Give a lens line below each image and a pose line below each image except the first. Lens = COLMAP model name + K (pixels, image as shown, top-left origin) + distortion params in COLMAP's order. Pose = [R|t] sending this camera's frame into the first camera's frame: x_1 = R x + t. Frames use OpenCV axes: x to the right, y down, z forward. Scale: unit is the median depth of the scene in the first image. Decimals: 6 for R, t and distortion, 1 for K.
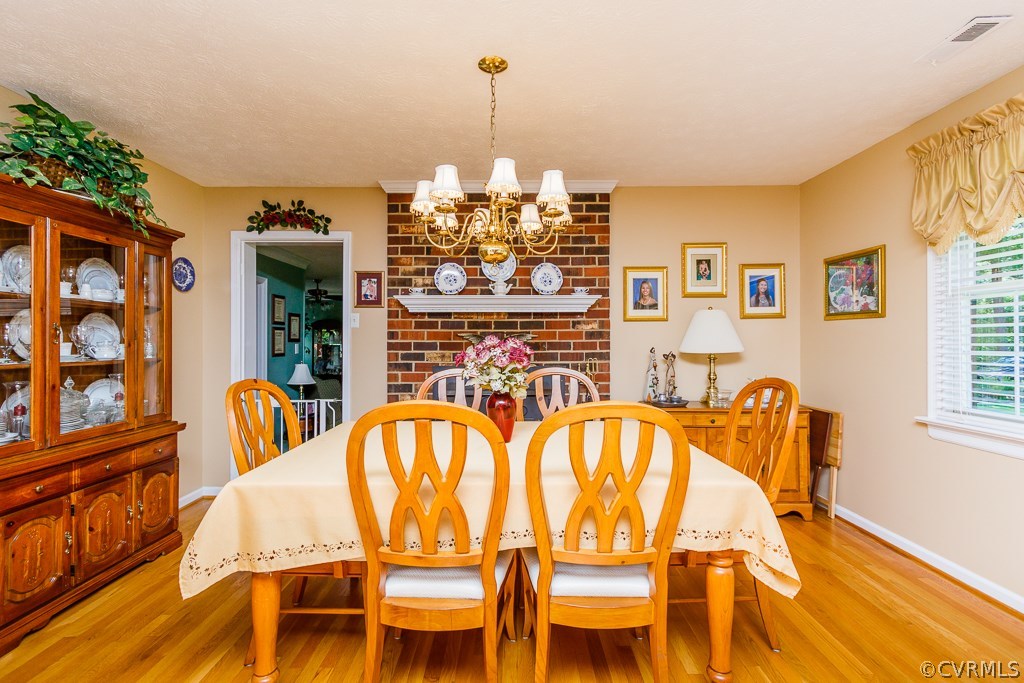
lens RADIAL K [[475.6, 0, 513.2], [0, 475.6, 338.9], [0, 0, 1]] dist [0.003808, -0.000214]
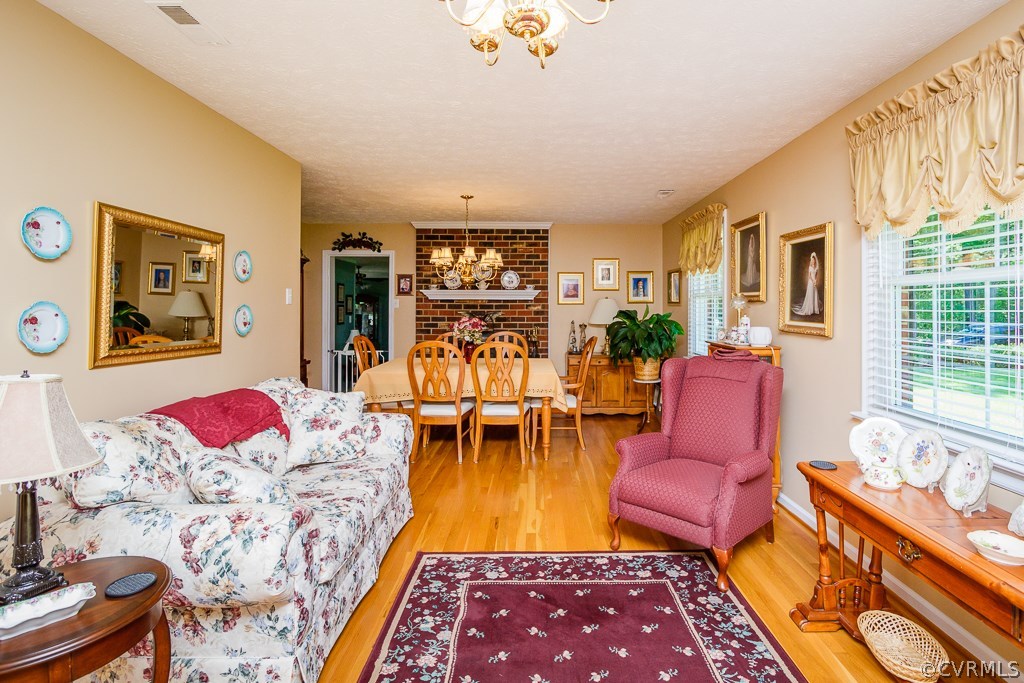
lens RADIAL K [[518.1, 0, 552.1], [0, 518.1, 305.7], [0, 0, 1]] dist [-0.000972, -0.000261]
pose [[0.999771, 0.004288, 0.020951, 0.179843], [-0.004323, 0.999989, 0.001606, -0.037241], [-0.020944, -0.001696, 0.999779, -0.846572]]
